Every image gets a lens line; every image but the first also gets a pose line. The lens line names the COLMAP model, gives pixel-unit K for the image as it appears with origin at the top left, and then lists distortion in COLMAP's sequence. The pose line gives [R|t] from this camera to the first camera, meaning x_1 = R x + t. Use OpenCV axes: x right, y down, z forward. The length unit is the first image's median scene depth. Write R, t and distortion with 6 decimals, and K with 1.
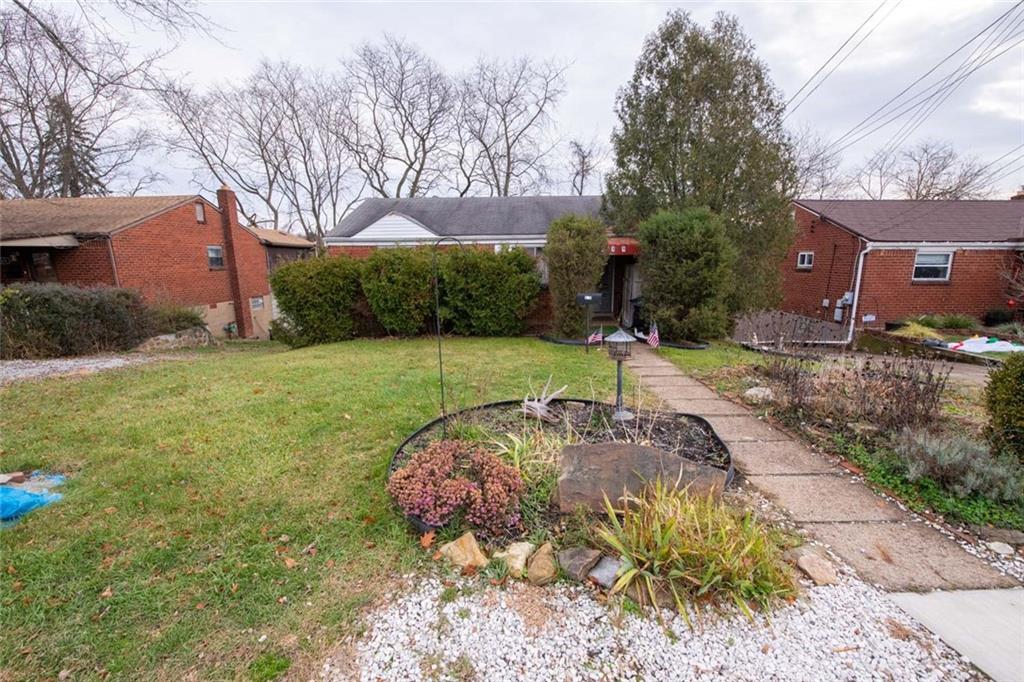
lens RADIAL K [[428.0, 0, 516.2], [0, 428.0, 338.2], [0, 0, 1]] dist [-0.019370, -0.000162]
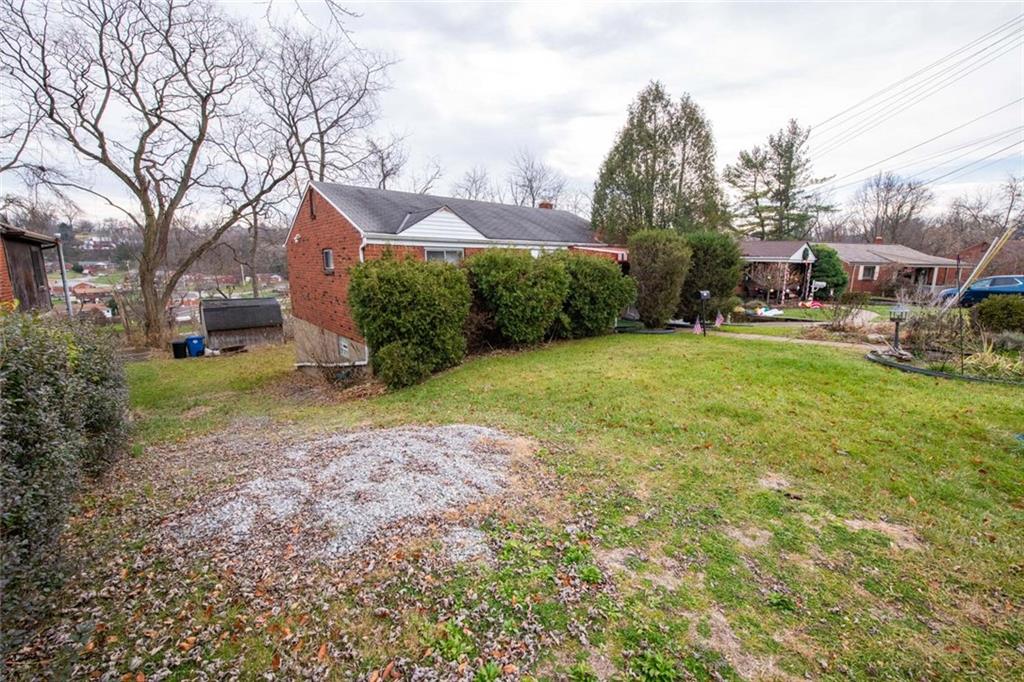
lens RADIAL K [[428.0, 0, 516.2], [0, 428.0, 338.2], [0, 0, 1]] dist [-0.019370, -0.000162]
pose [[0.709381, -0.111707, 0.695917, -0.785960], [0.124211, 0.991721, 0.032574, -0.052409], [-0.693794, 0.063333, 0.717383, 0.323425]]
